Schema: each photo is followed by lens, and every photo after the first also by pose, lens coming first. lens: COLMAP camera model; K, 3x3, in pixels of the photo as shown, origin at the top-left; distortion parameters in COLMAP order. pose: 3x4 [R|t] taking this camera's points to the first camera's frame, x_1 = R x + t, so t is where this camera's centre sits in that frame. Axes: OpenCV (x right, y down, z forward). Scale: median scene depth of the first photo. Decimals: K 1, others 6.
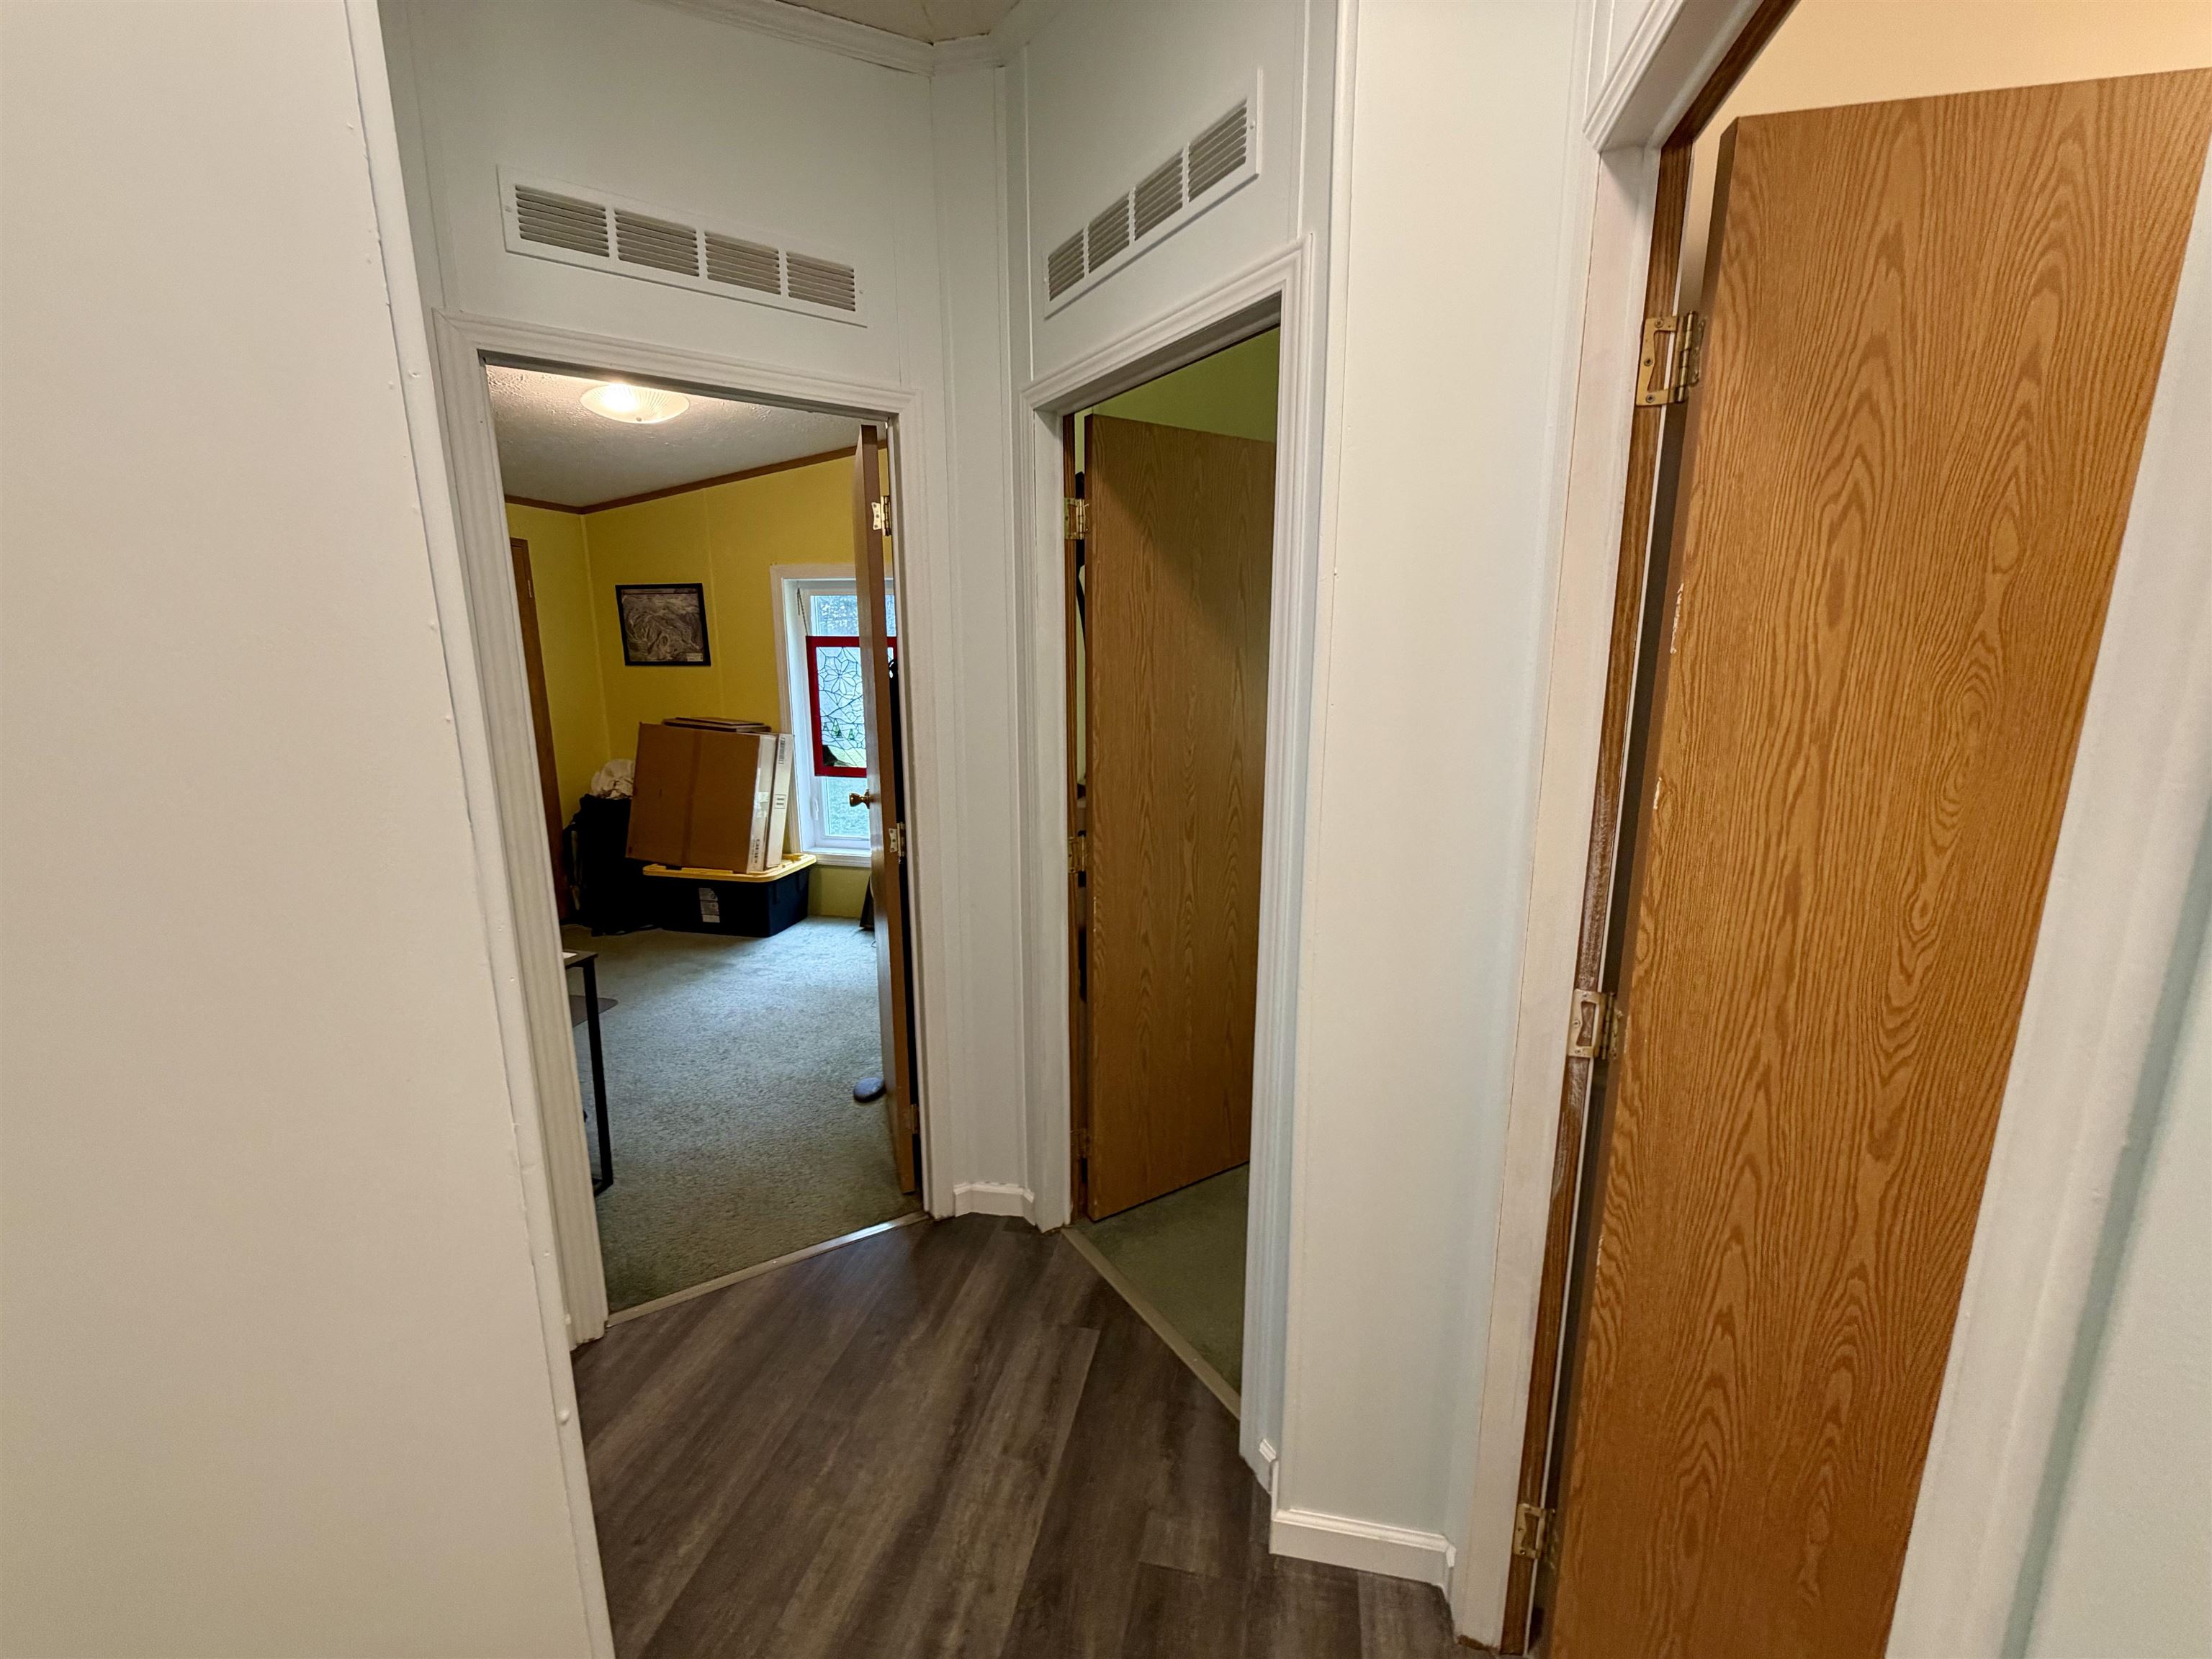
lens RADIAL K [[881.3, 0, 1109.2], [0, 881.3, 828.1], [0, 0, 1]] dist [0.000613, 0.000089]
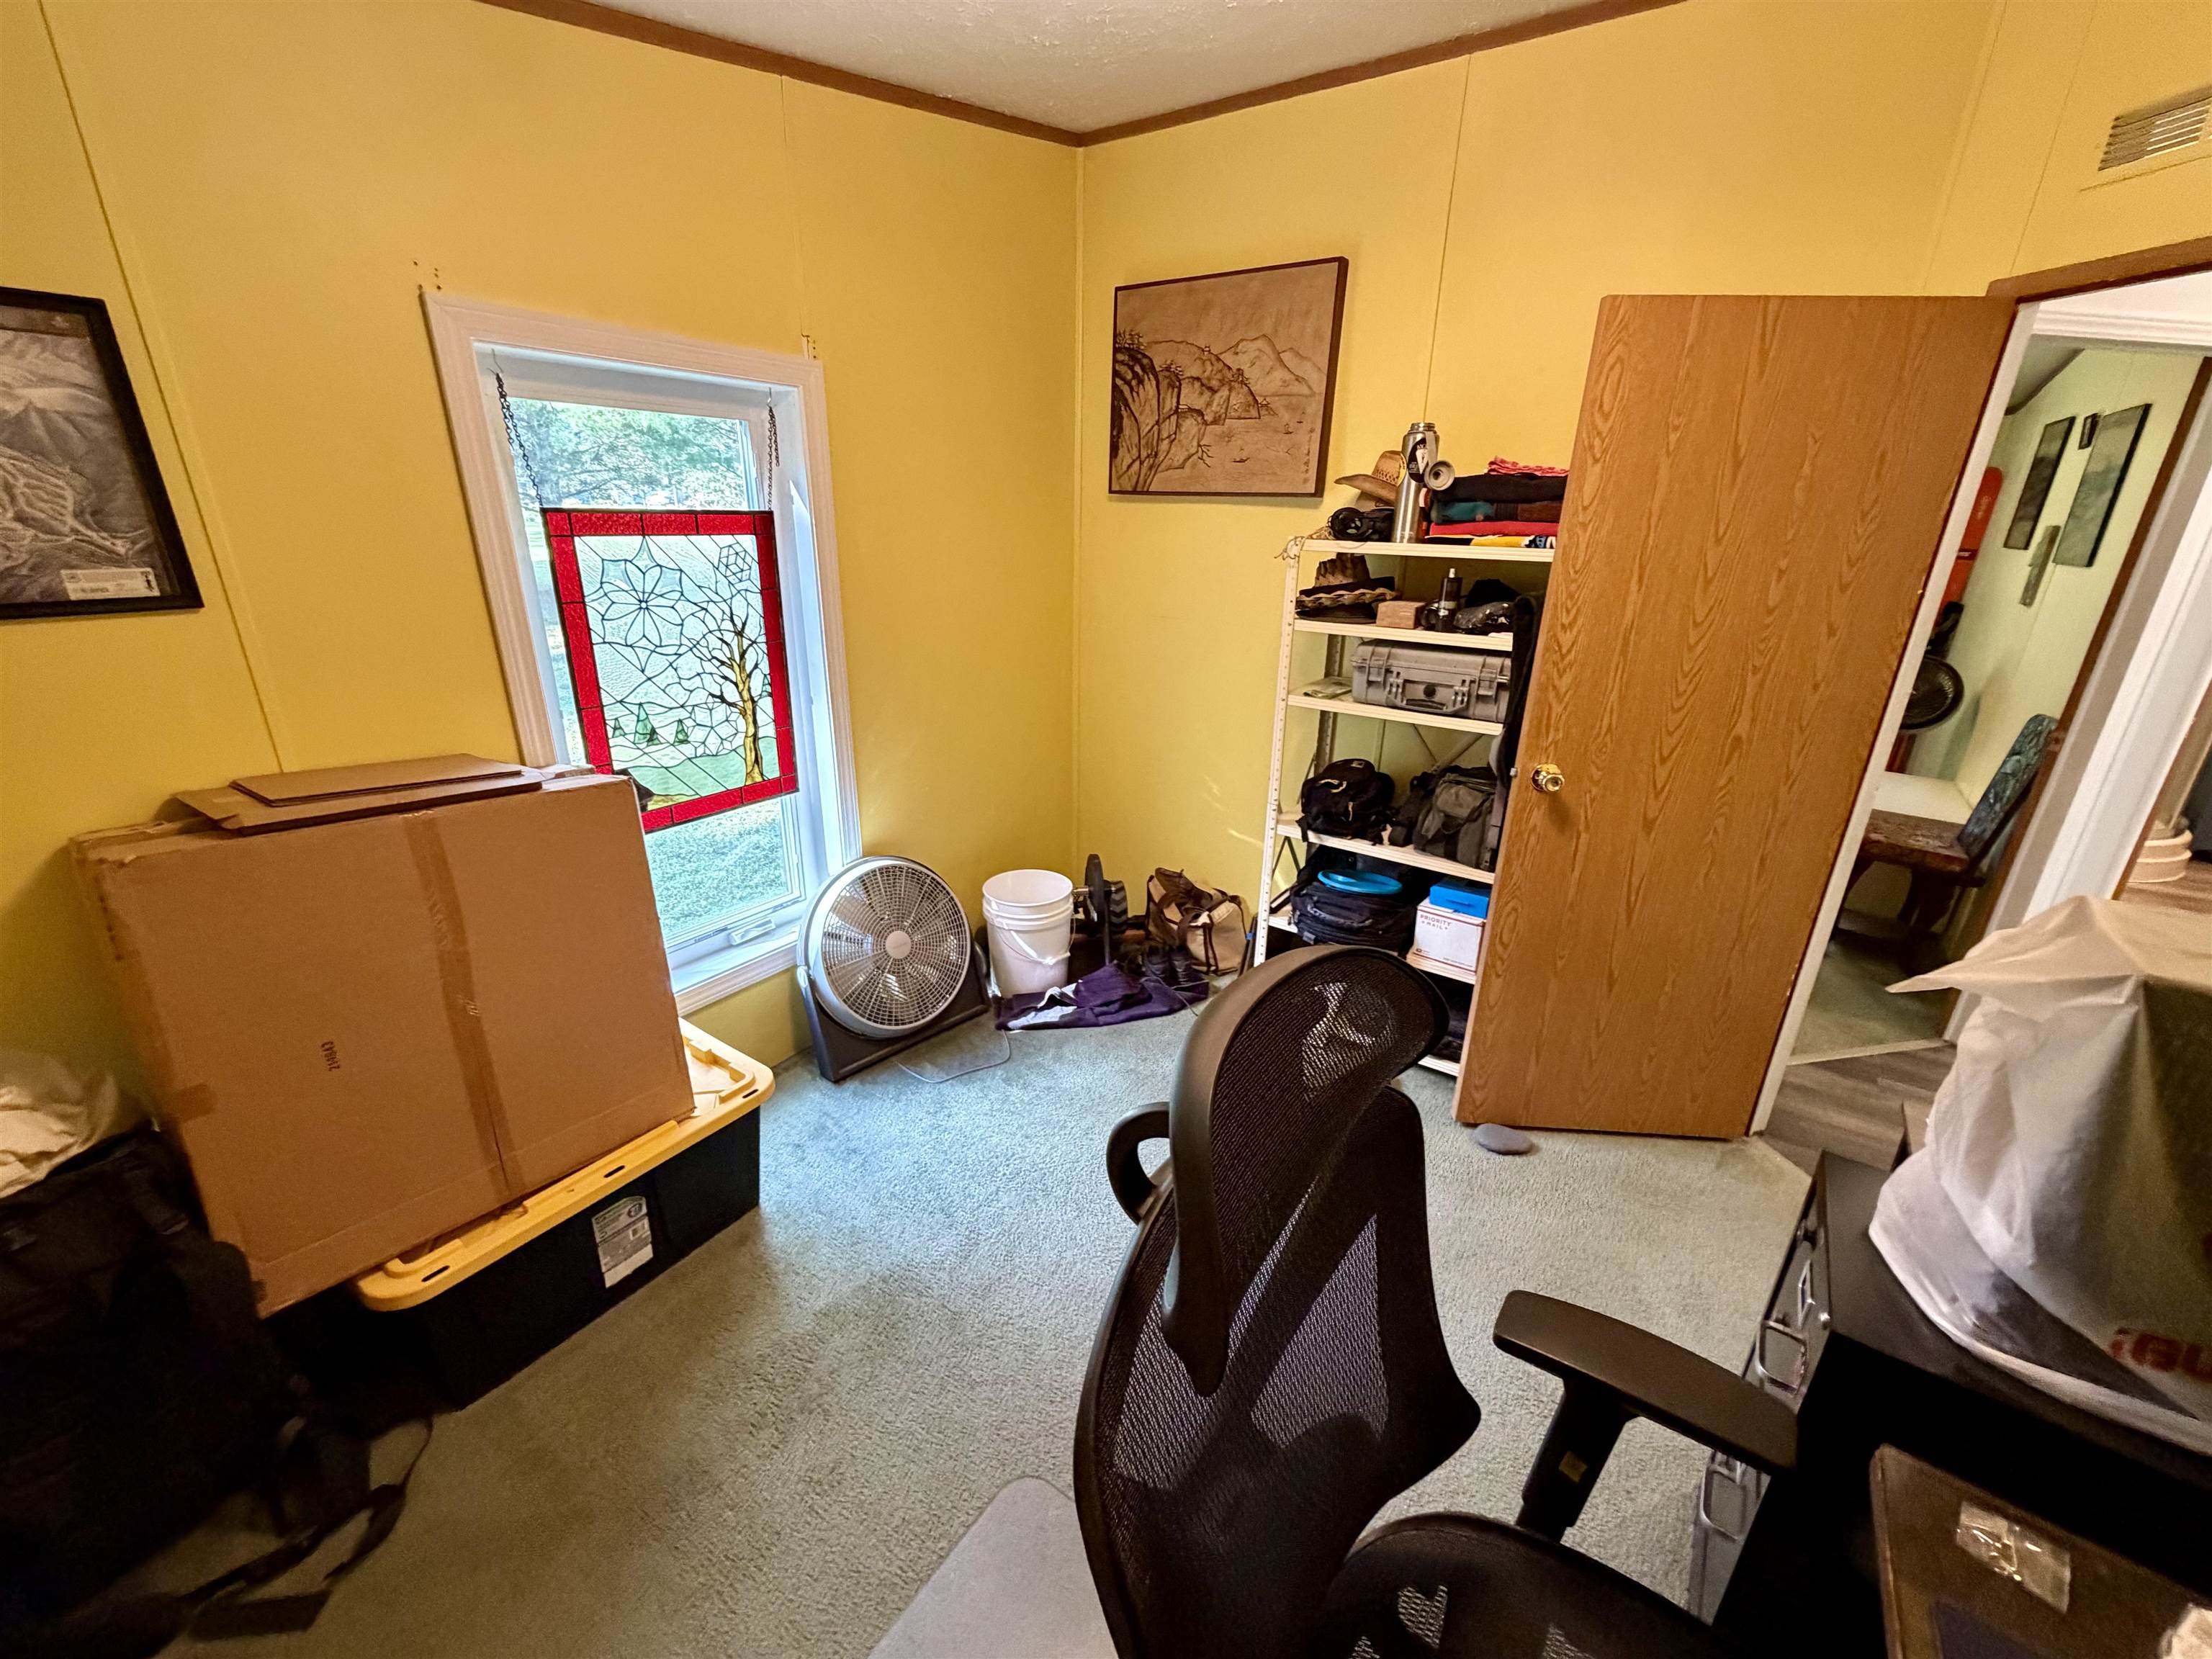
lens RADIAL K [[881.3, 0, 1109.2], [0, 881.3, 828.1], [0, 0, 1]] dist [0.000613, 0.000089]
pose [[0.384654, -0.311797, 0.868806, -0.628664], [0.160895, 0.949462, 0.269508, -0.148078], [-0.908930, 0.036120, 0.415381, 0.616113]]
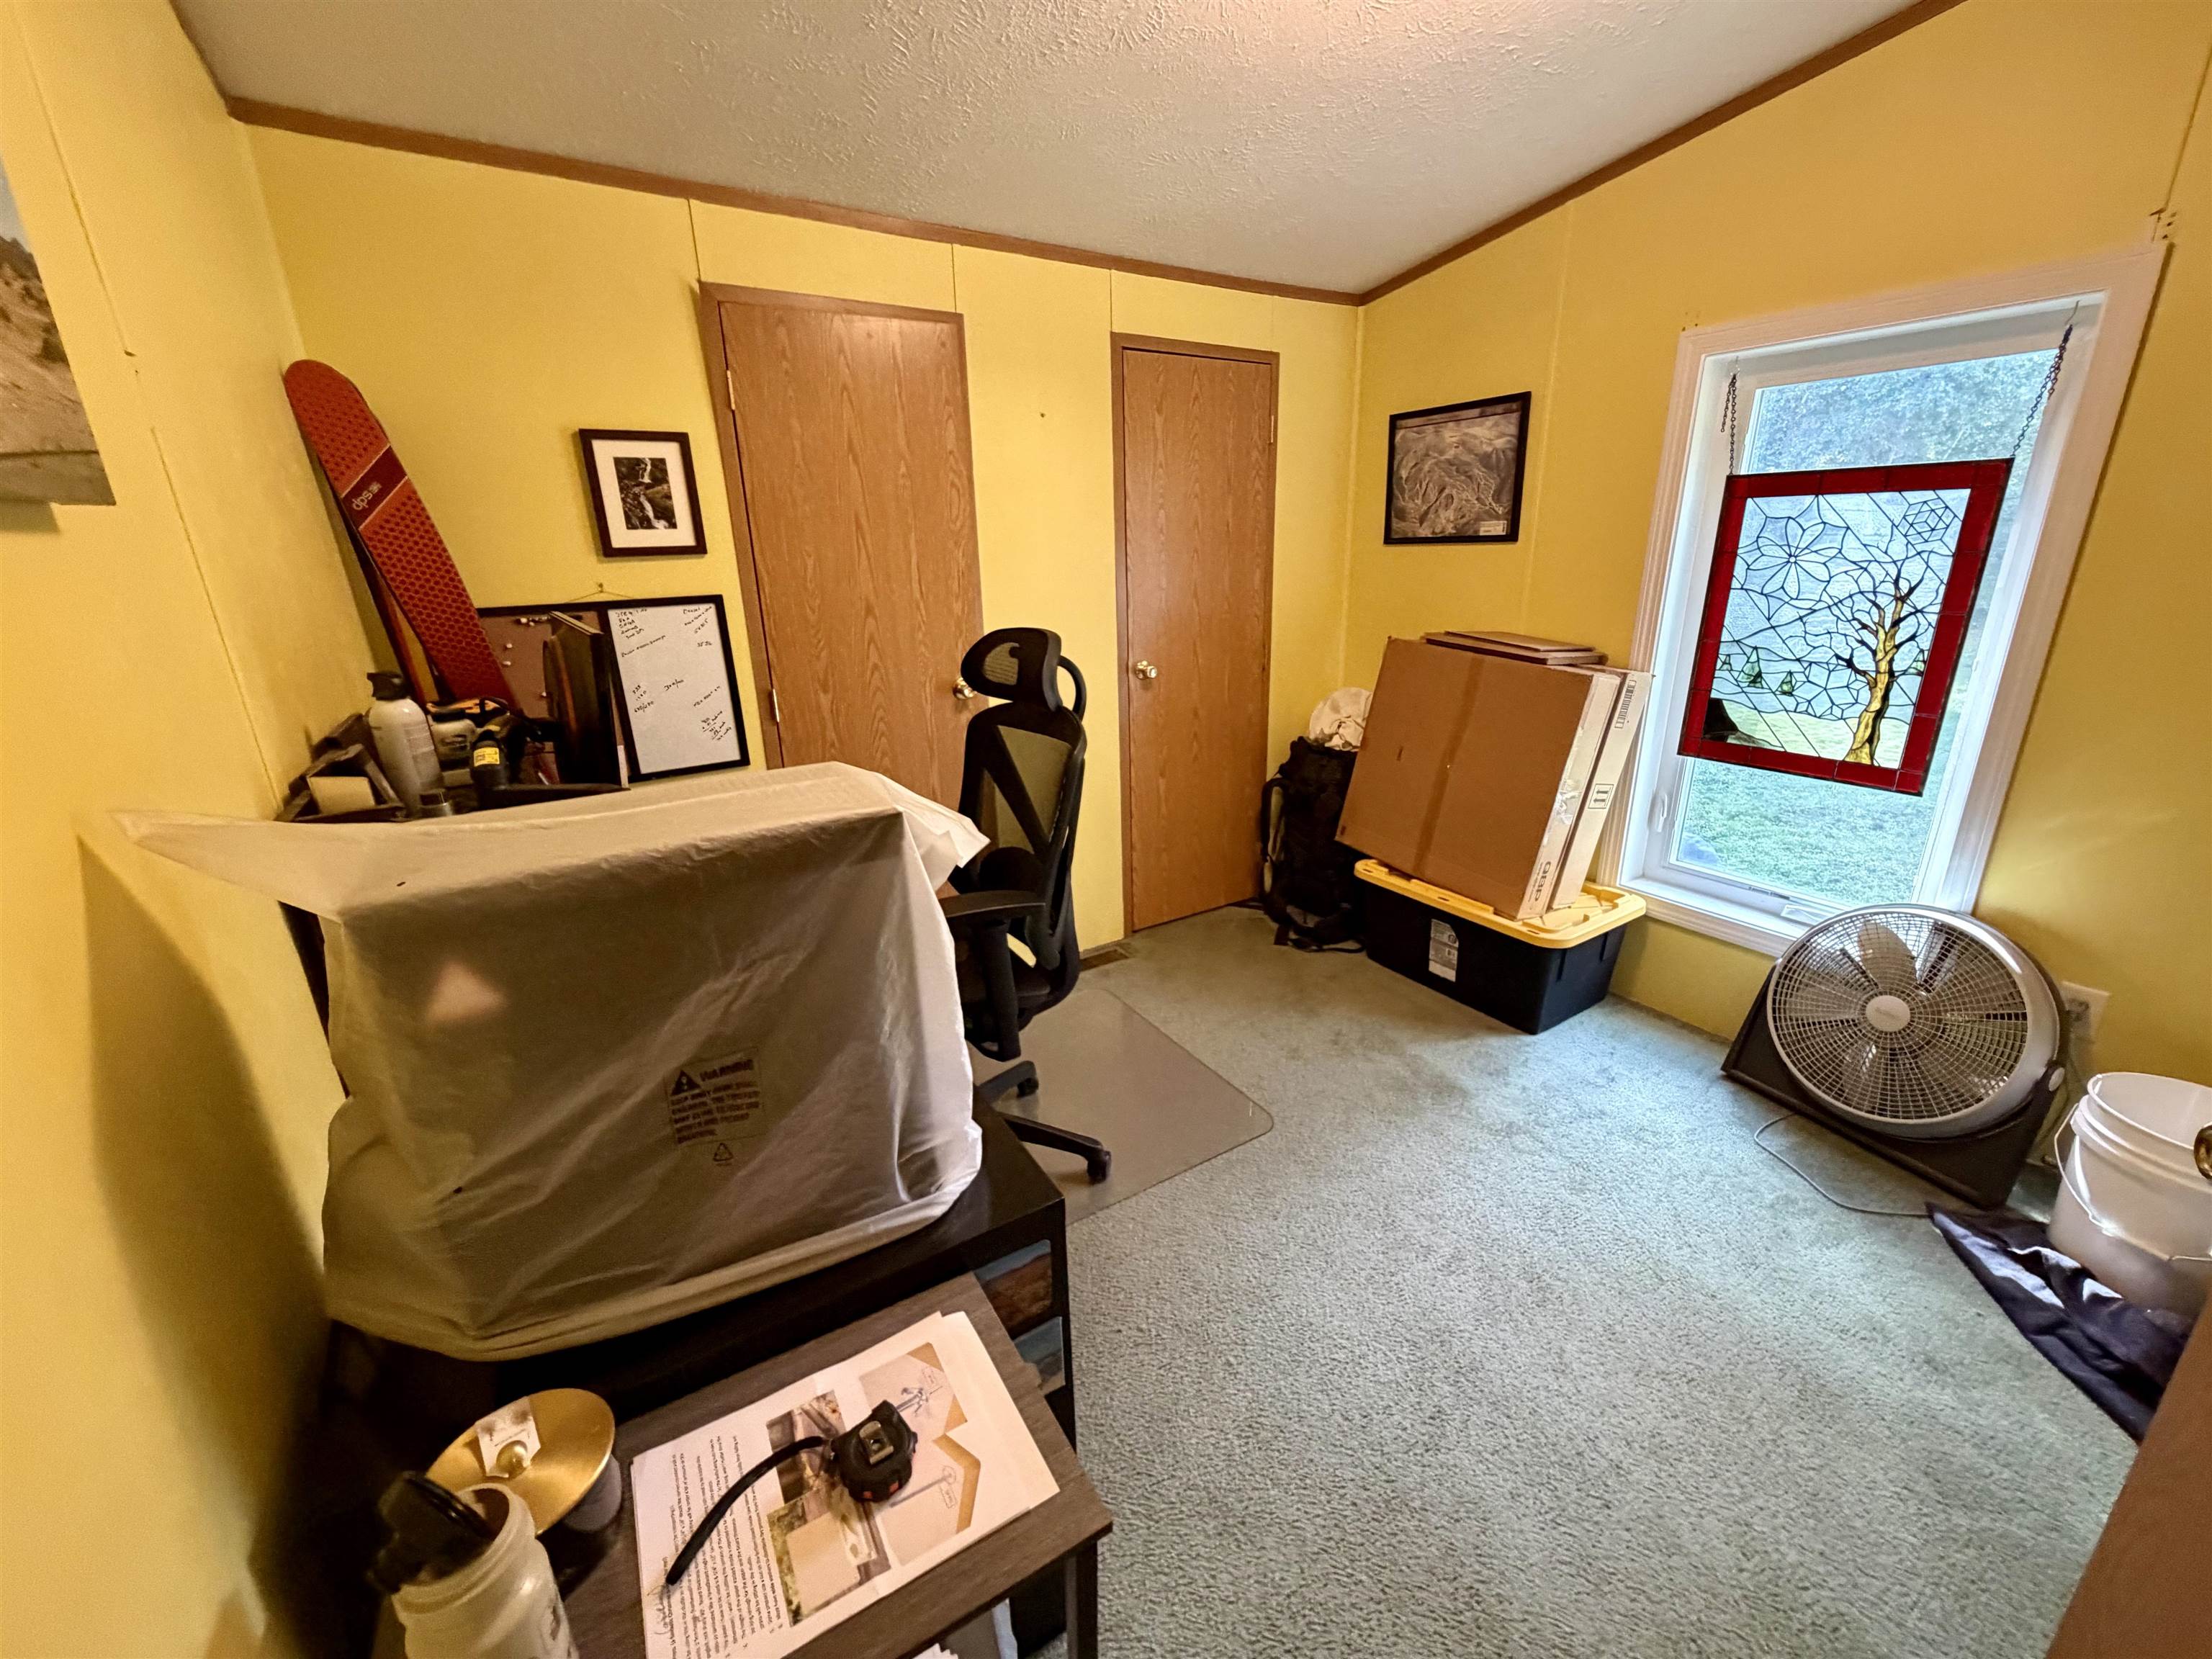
lens RADIAL K [[881.3, 0, 1109.2], [0, 881.3, 828.1], [0, 0, 1]] dist [0.000613, 0.000089]
pose [[0.704714, 0.201012, -0.680421, -0.212298], [-0.114150, 0.978655, 0.170891, -0.069375], [0.700248, -0.042759, 0.712618, 0.396178]]
